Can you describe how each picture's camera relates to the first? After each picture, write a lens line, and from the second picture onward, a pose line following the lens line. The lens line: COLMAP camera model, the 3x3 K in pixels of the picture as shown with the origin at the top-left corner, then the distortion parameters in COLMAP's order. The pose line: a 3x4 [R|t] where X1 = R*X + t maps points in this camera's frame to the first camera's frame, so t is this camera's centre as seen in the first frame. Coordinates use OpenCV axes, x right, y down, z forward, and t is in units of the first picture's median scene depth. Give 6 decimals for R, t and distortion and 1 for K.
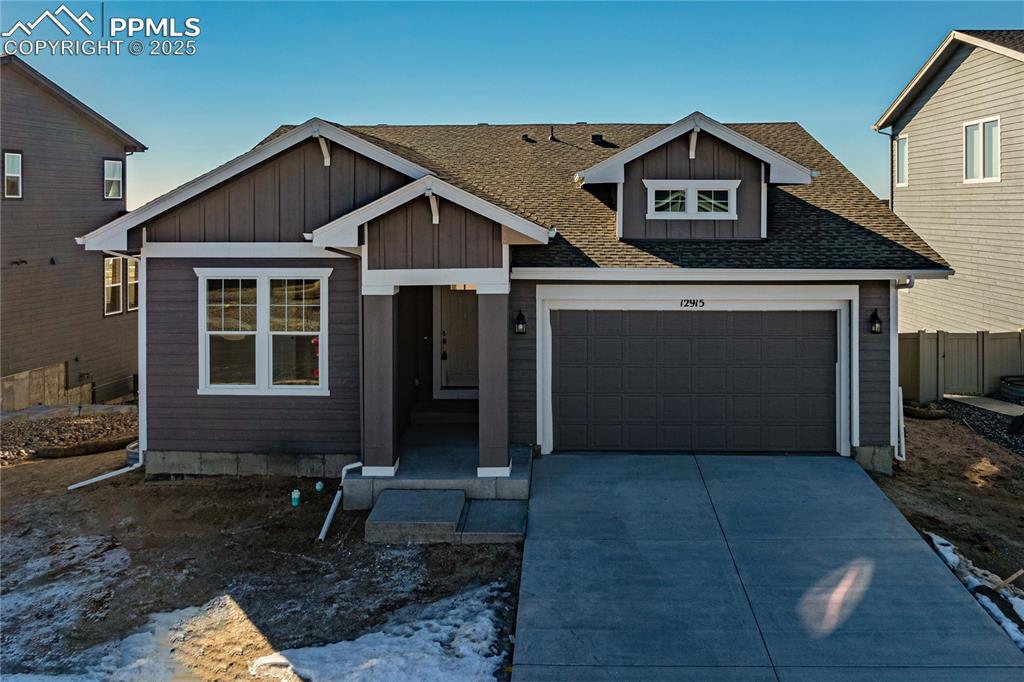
lens RADIAL K [[908.1, 0, 526.0], [0, 908.1, 200.0], [0, 0, 1]] dist [-0.039792, 0.002631]
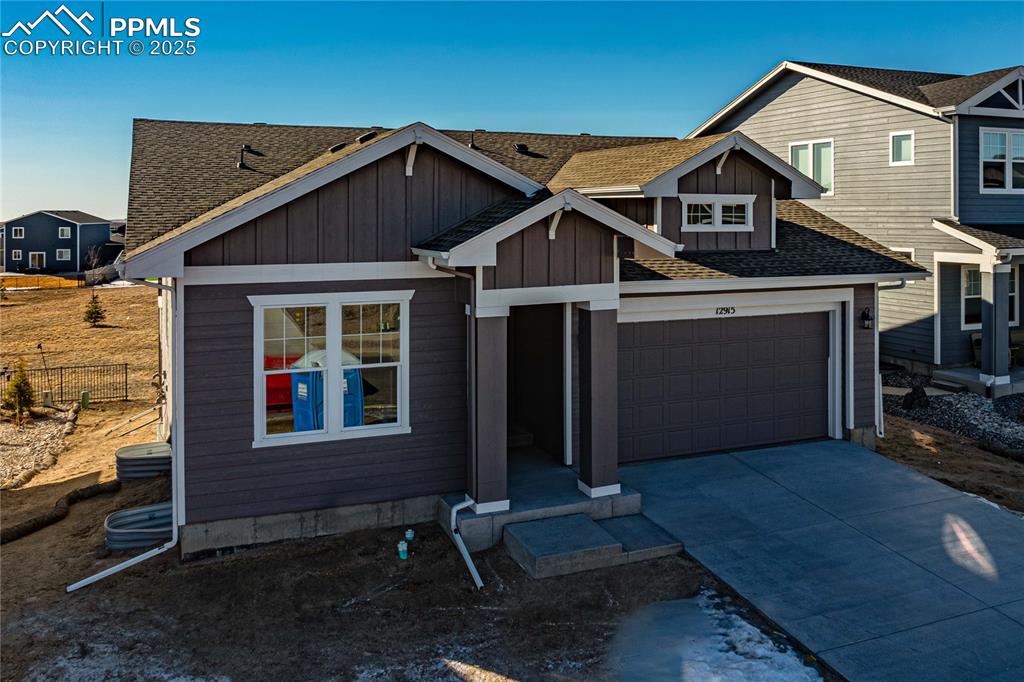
lens RADIAL K [[958.1, 0, 585.2], [0, 958.1, 217.4], [0, 0, 1]] dist [-0.042436, 0.002519]
pose [[0.888197, -0.001964, 0.459459, -0.493385], [-0.003122, 0.999942, 0.010309, -0.006604], [-0.459453, -0.010591, 0.888139, 0.085081]]
